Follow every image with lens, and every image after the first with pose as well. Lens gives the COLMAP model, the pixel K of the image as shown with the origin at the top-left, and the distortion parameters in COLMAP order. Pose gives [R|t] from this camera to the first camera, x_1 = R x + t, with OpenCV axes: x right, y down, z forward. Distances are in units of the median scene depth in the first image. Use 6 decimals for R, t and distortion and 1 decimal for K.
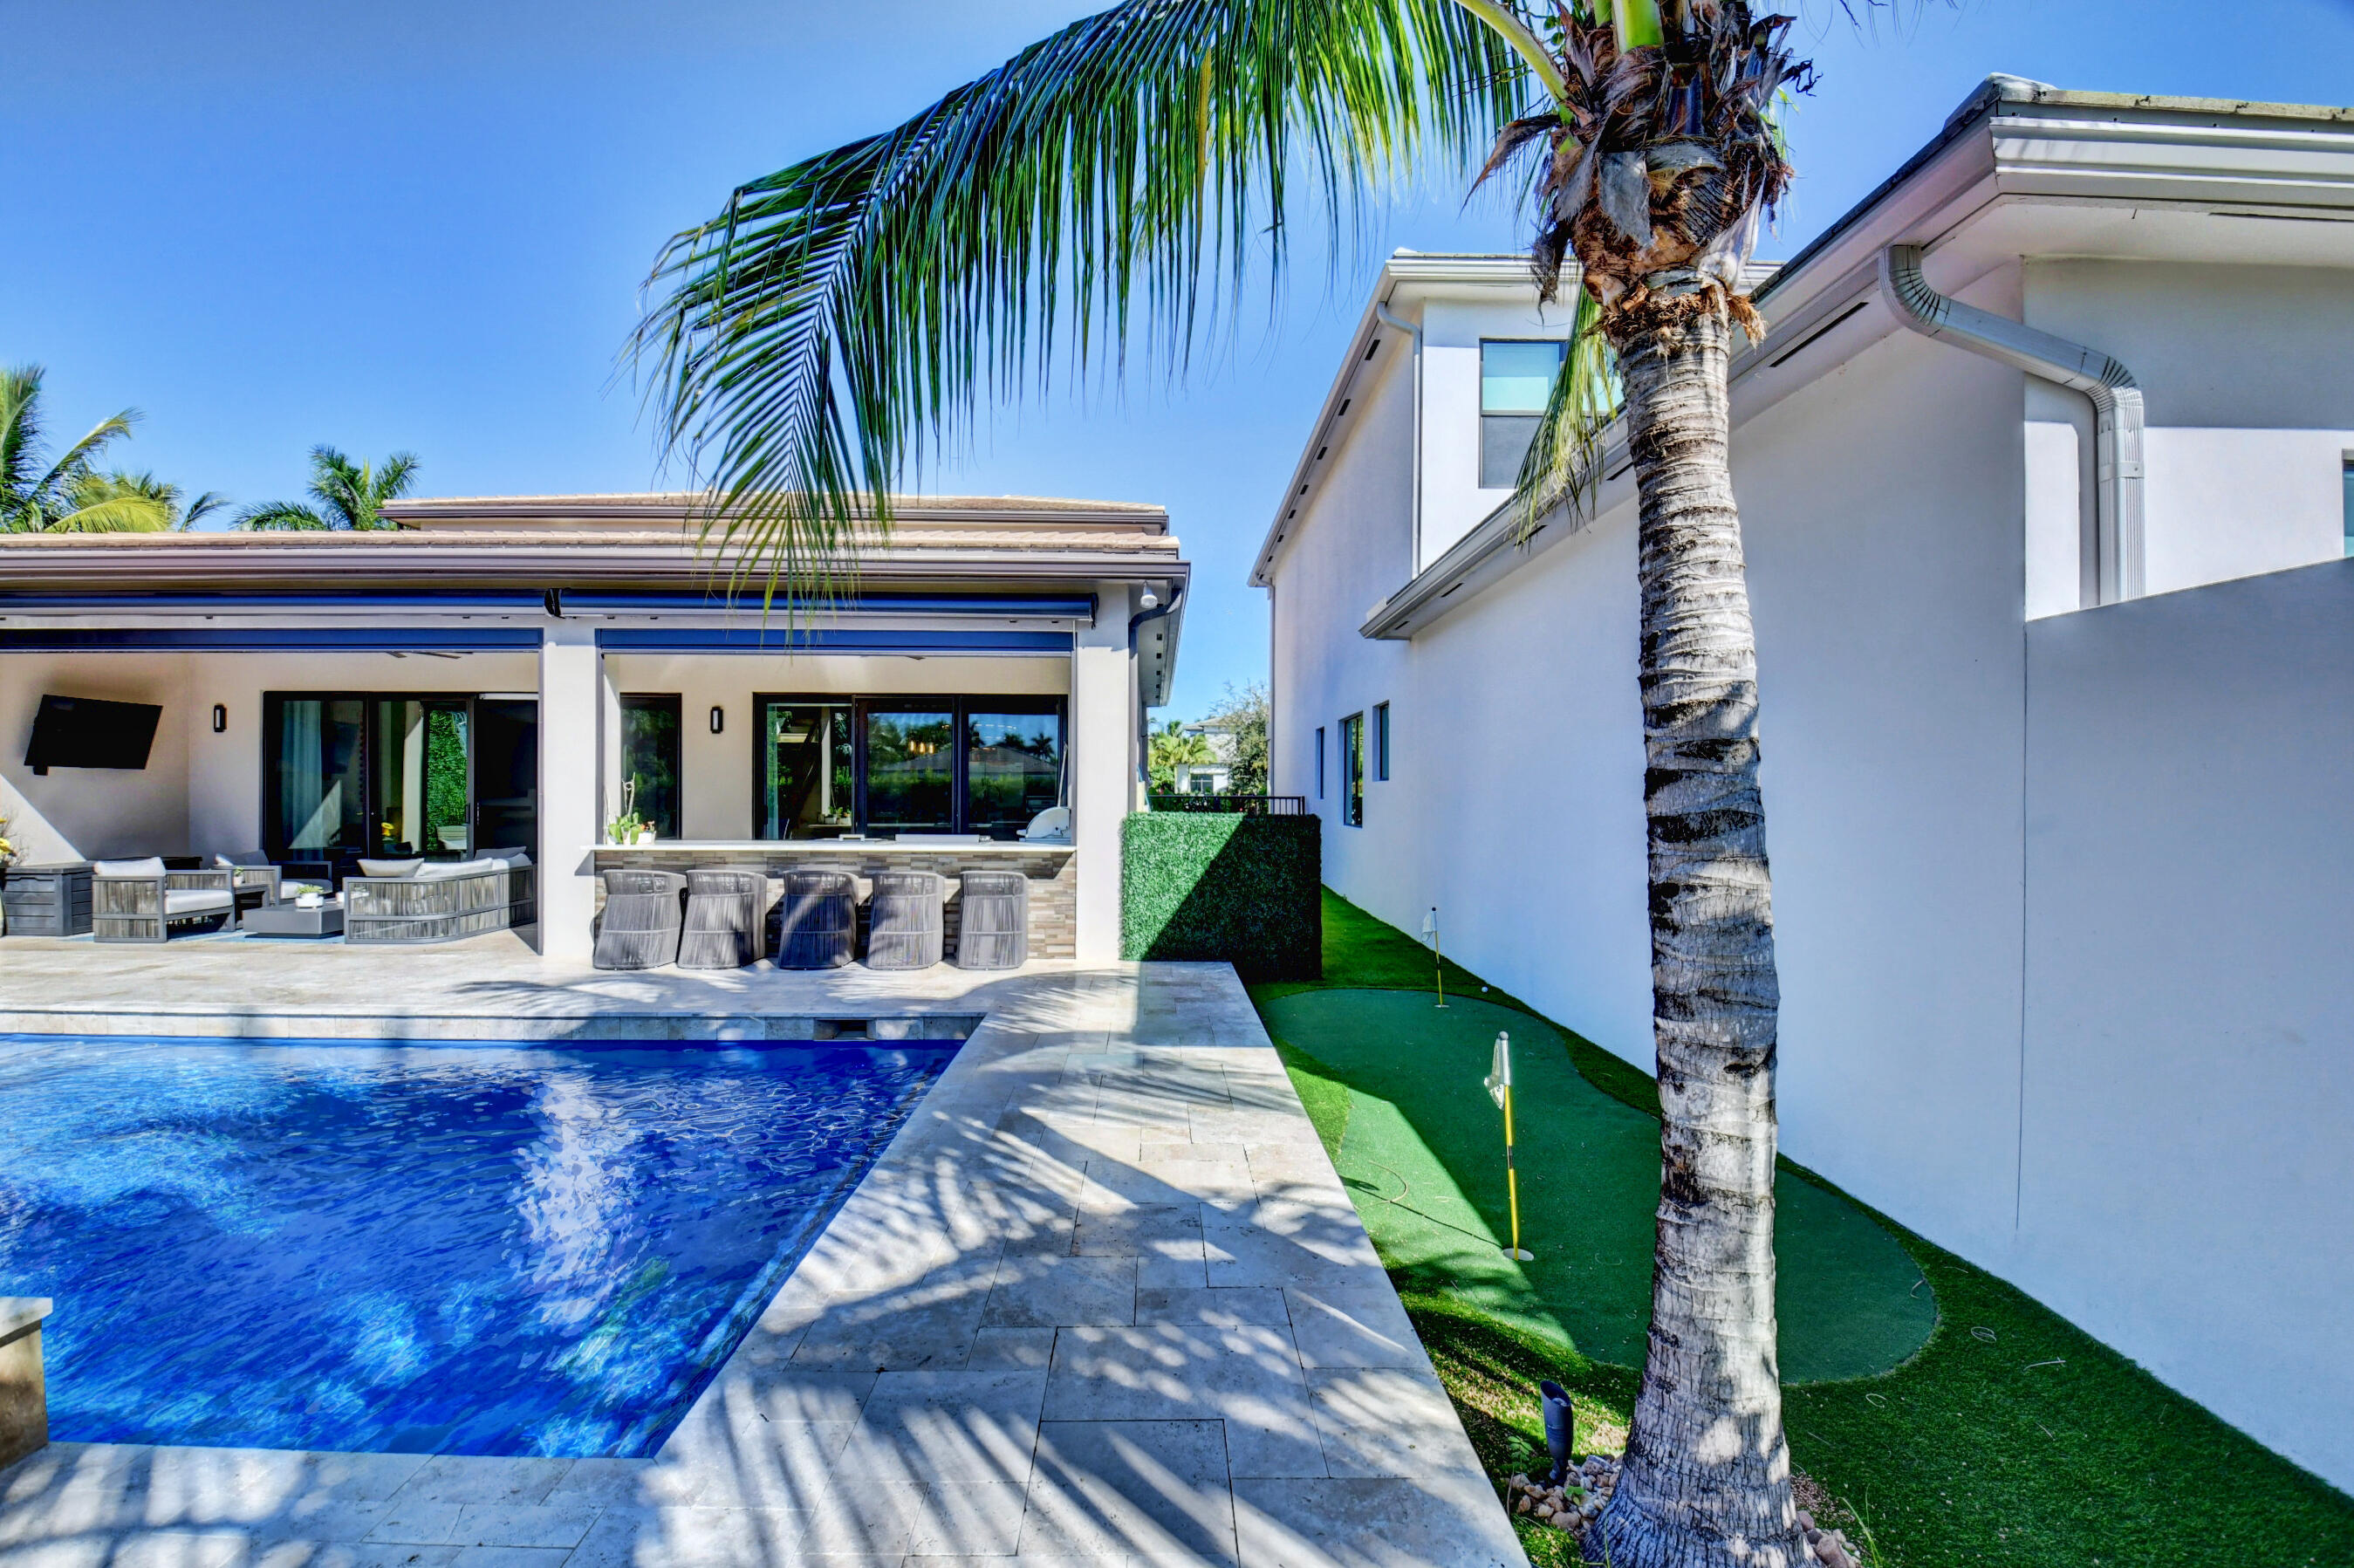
lens RADIAL K [[1032.8, 0, 1177.3], [0, 1032.8, 794.1], [0, 0, 1]] dist [0.000542, -0.017492]
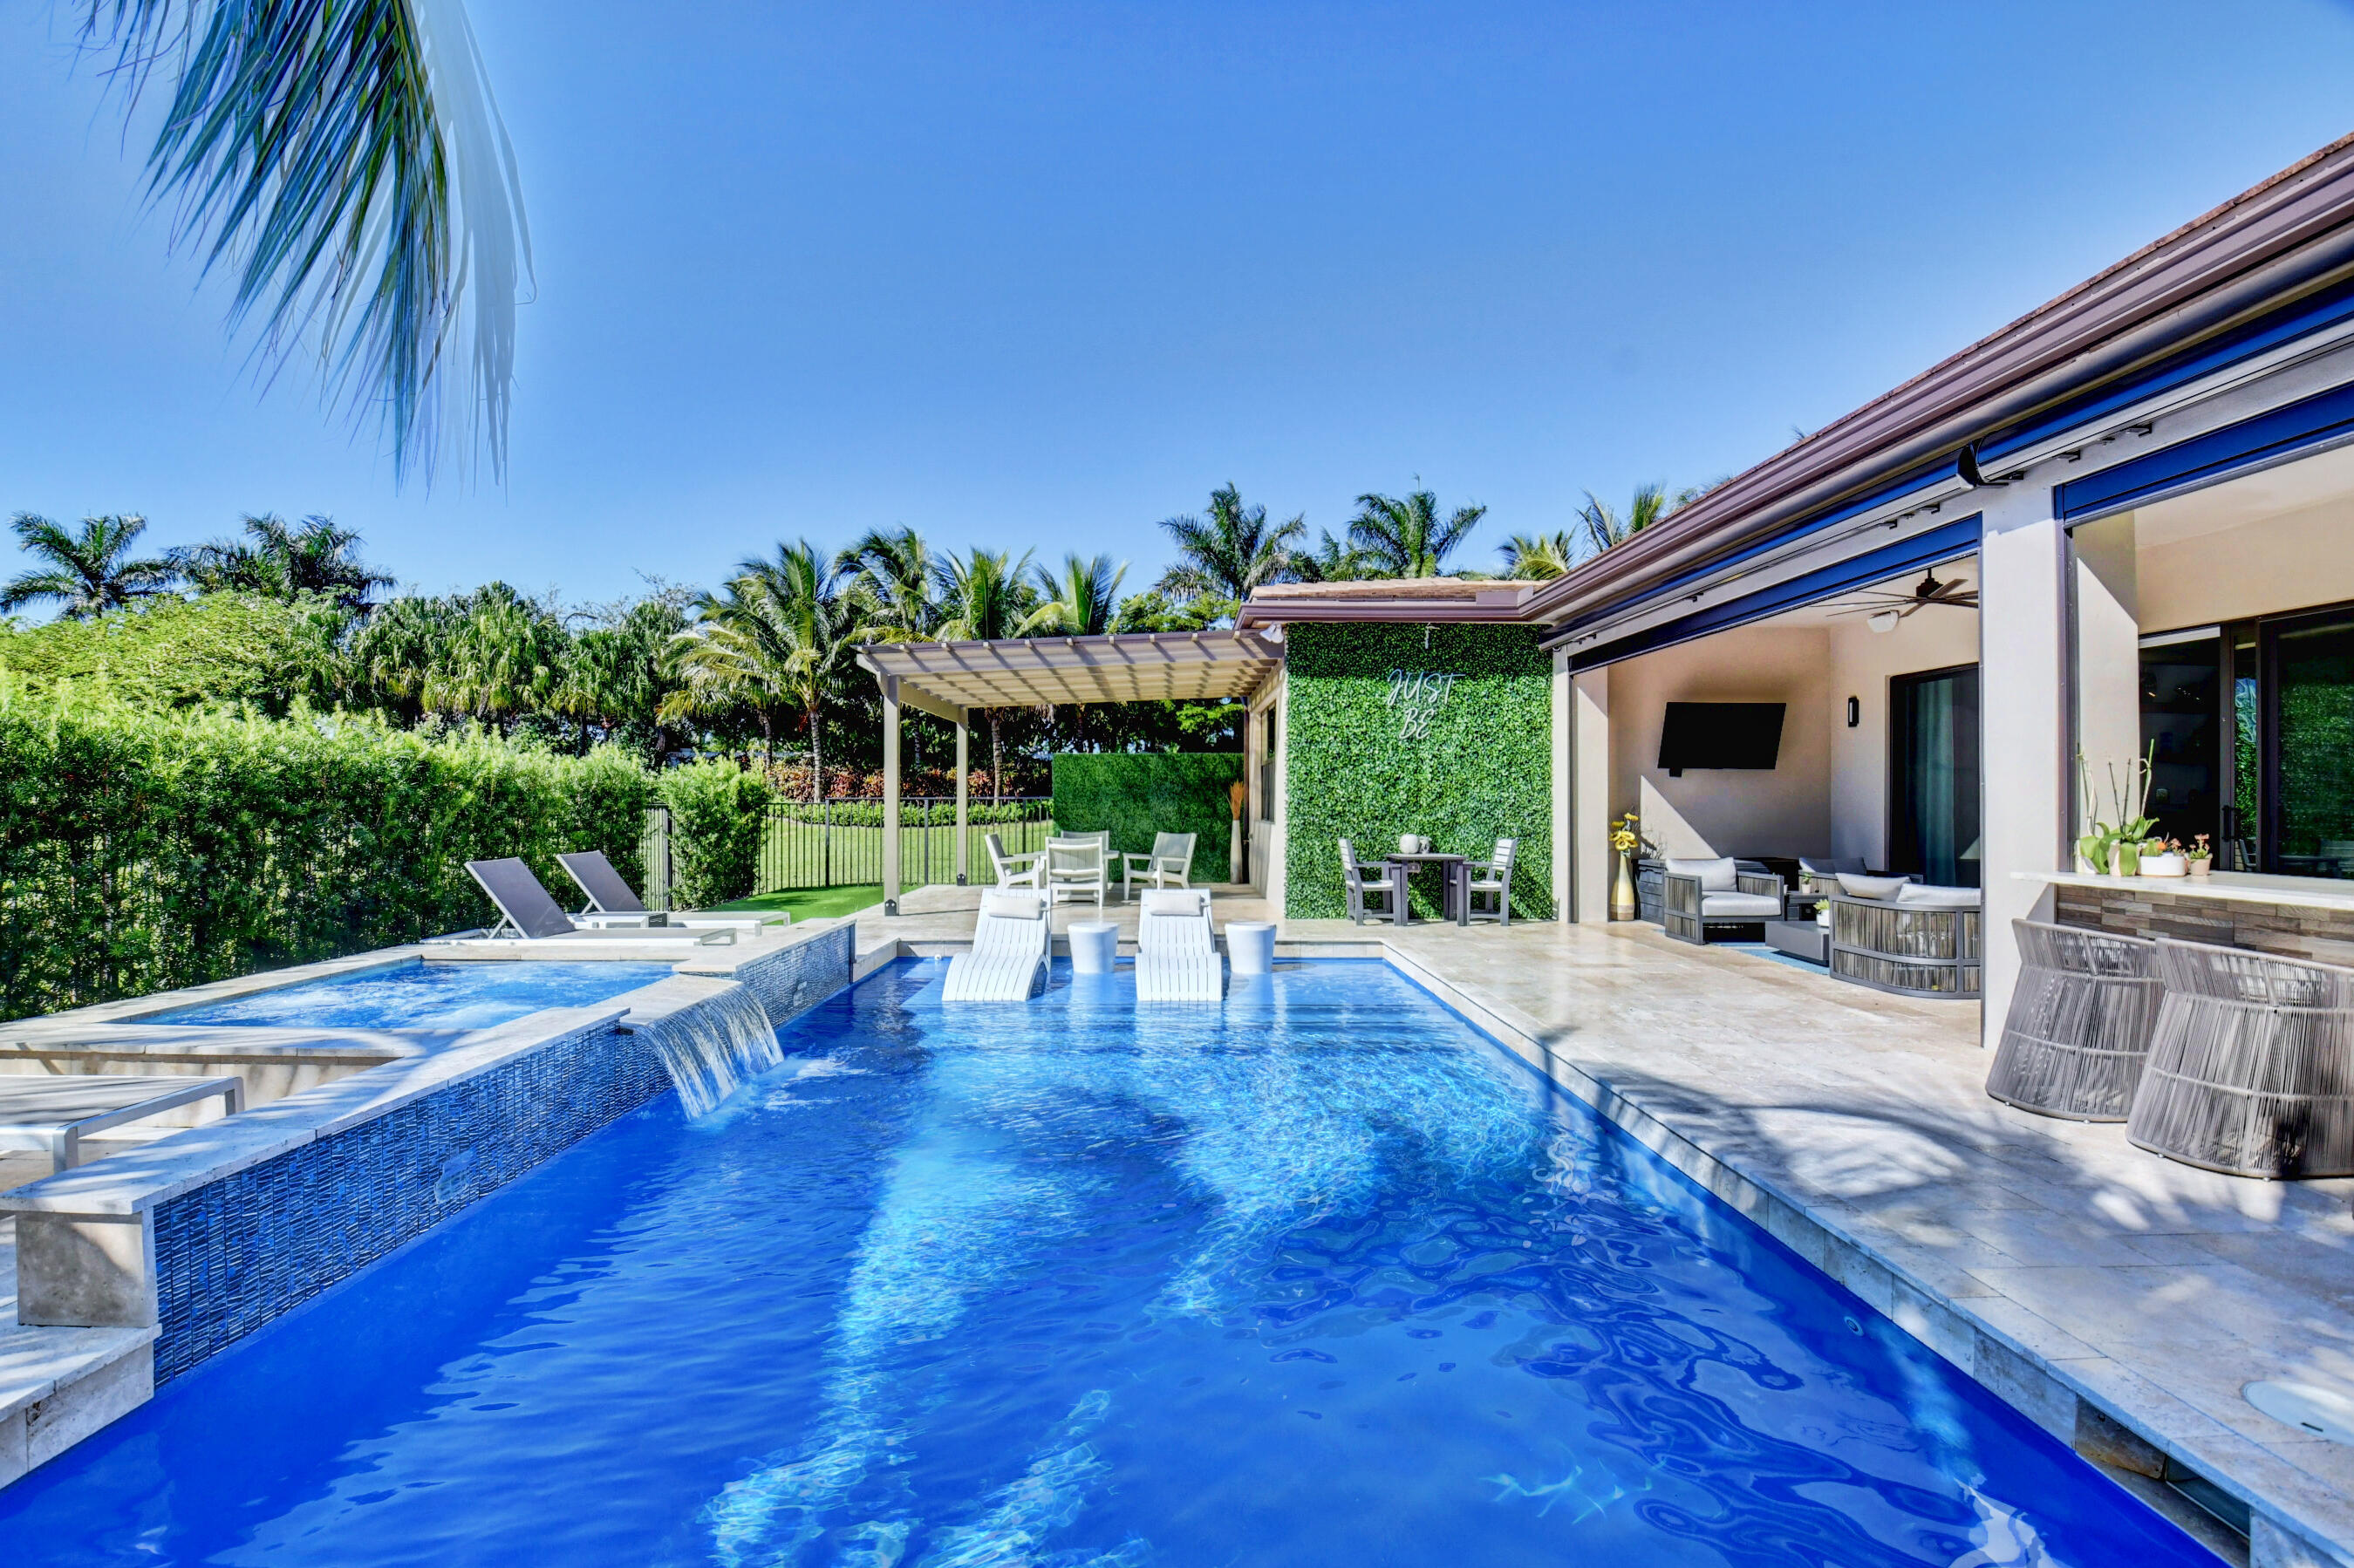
lens RADIAL K [[1029.6, 0, 1170.5], [0, 1029.6, 798.1], [0, 0, 1]] dist [0.017257, -0.026254]
pose [[-0.008697, -0.005046, -0.999949, -0.006253], [-0.003545, 0.999981, -0.005015, 0.013107], [0.999956, 0.003502, -0.008715, 0.518681]]
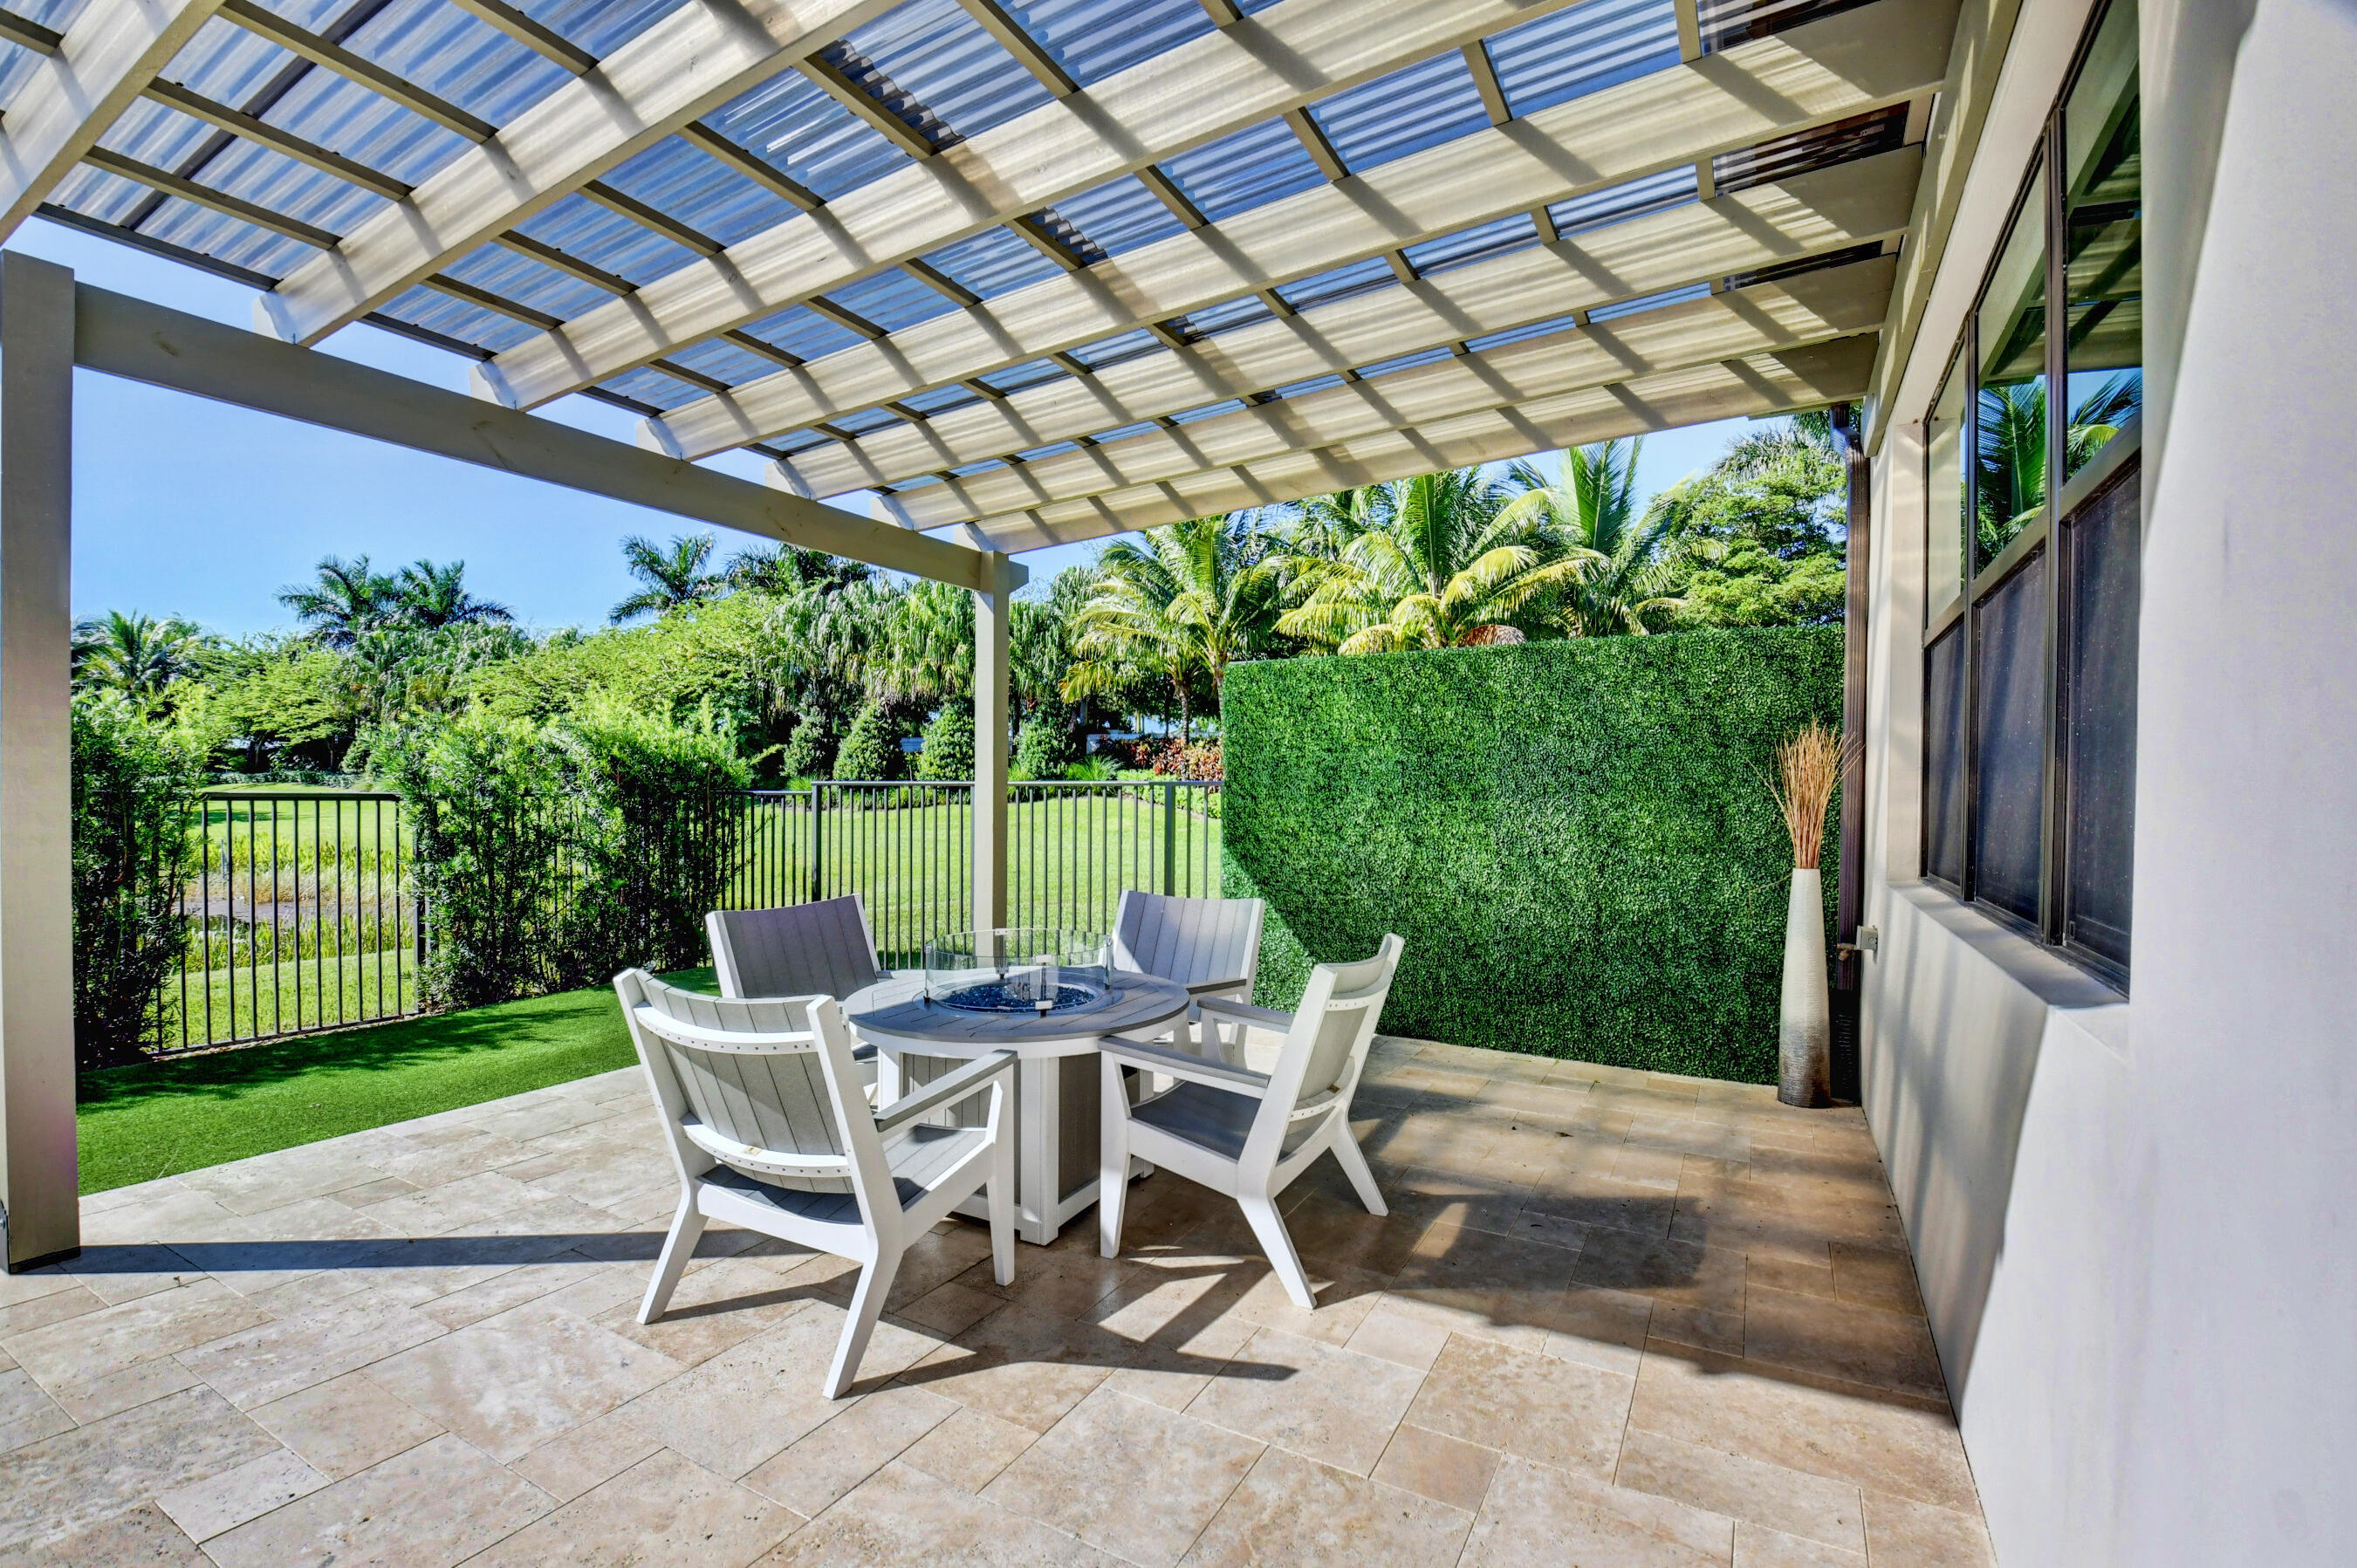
lens RADIAL K [[1033.1, 0, 1171.5], [0, 1033.1, 805.9], [0, 0, 1]] dist [0.016696, -0.028168]
pose [[-0.510464, 0.007825, -0.859864, -1.218402], [-0.011608, 0.999805, 0.015990, 0.008619], [0.859821, 0.018144, -0.510273, 0.607986]]
